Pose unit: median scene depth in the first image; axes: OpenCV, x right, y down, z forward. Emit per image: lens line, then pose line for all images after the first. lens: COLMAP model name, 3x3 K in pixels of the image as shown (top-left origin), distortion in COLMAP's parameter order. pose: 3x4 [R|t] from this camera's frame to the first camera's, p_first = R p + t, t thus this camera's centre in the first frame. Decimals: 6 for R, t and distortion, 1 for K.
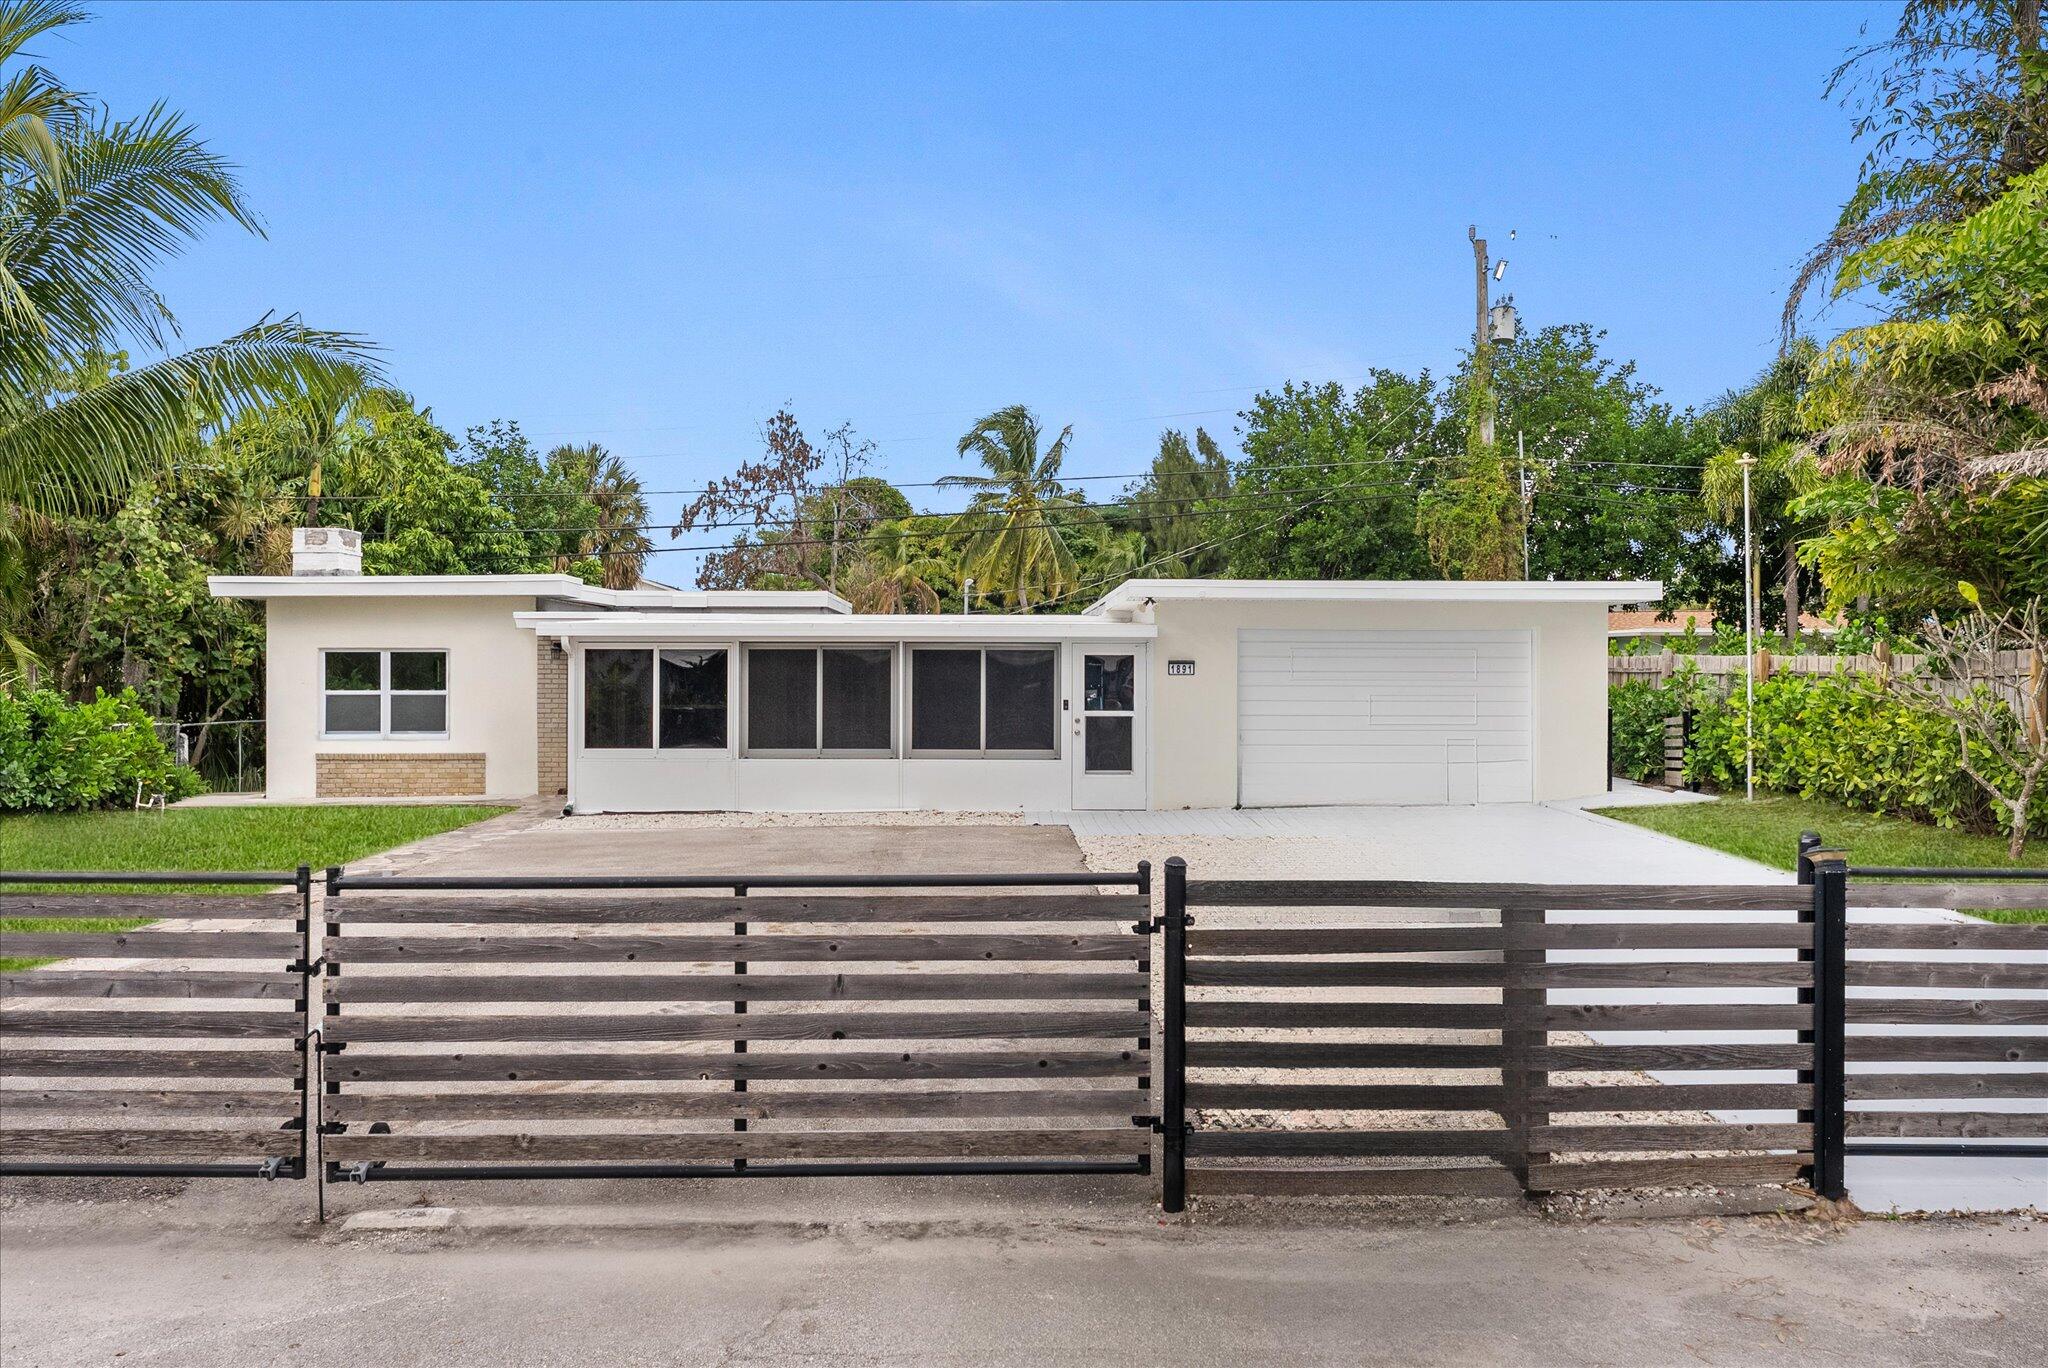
lens RADIAL K [[1366.8, 0, 963.4], [0, 1366.8, 677.8], [0, 0, 1]] dist [0.001221, 0.000286]
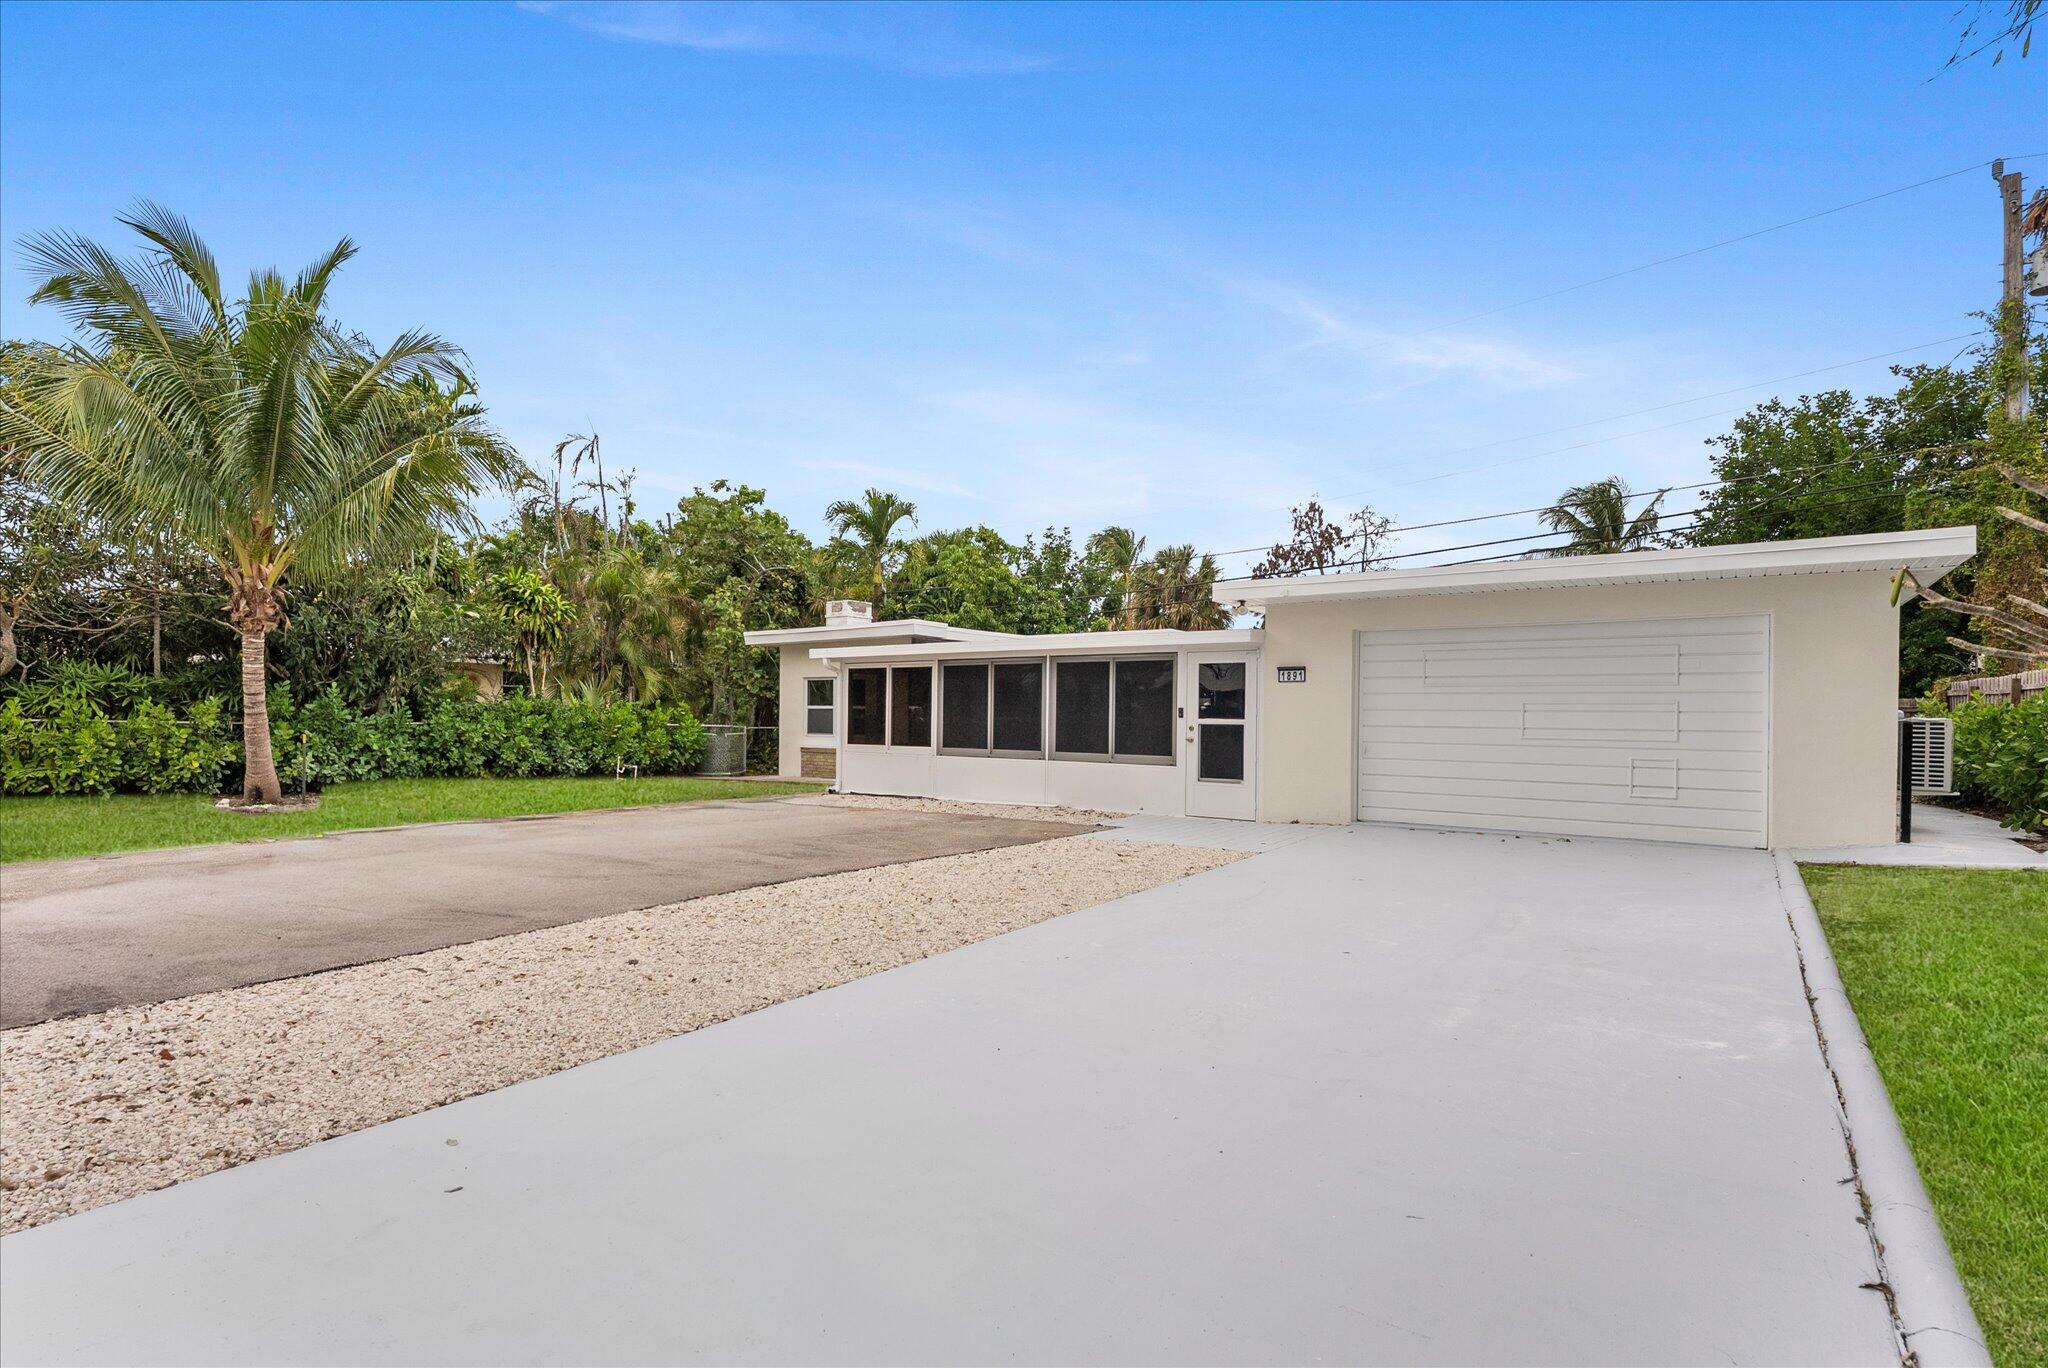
lens RADIAL K [[921.4, 0, 1023.3], [0, 921.4, 719.2], [0, 0, 1]] dist [0.001561, 0.000097]
pose [[0.823535, 0.008862, -0.567196, 0.317486], [-0.009953, 0.999950, 0.001171, 0.021499], [0.567178, 0.004681, 0.823582, 0.314363]]
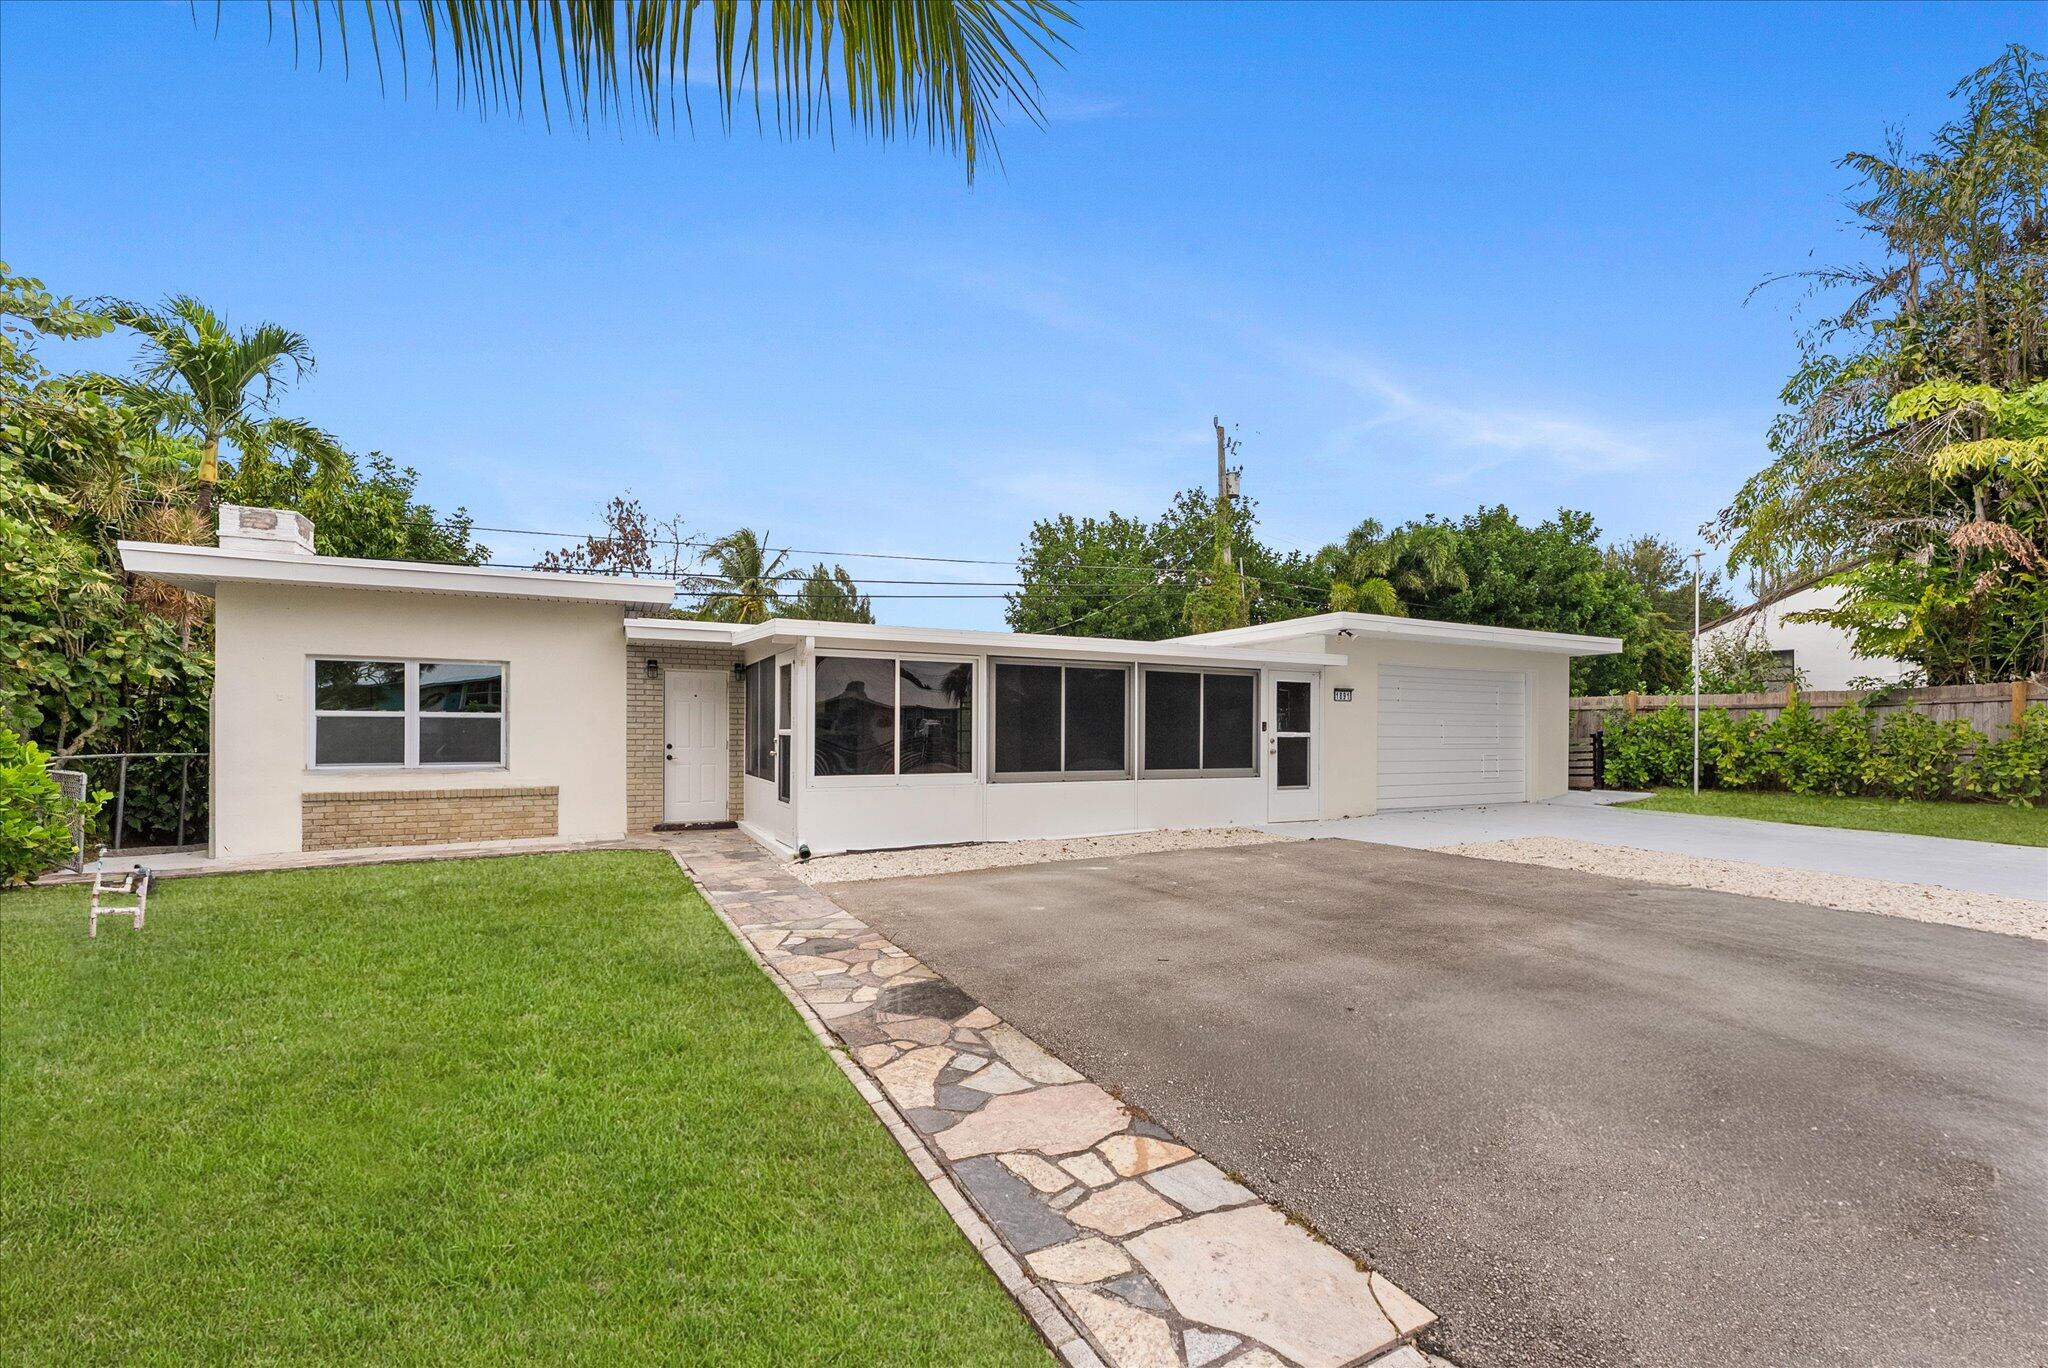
lens RADIAL K [[839.2, 0, 1026.2], [0, 839.2, 736.6], [0, 0, 1]] dist [0.001288, -0.000107]
pose [[0.893015, 0.000031, 0.450027, -0.338788], [-0.002264, 0.999988, 0.004424, 0.021774], [-0.450021, -0.004969, 0.893004, 0.421995]]
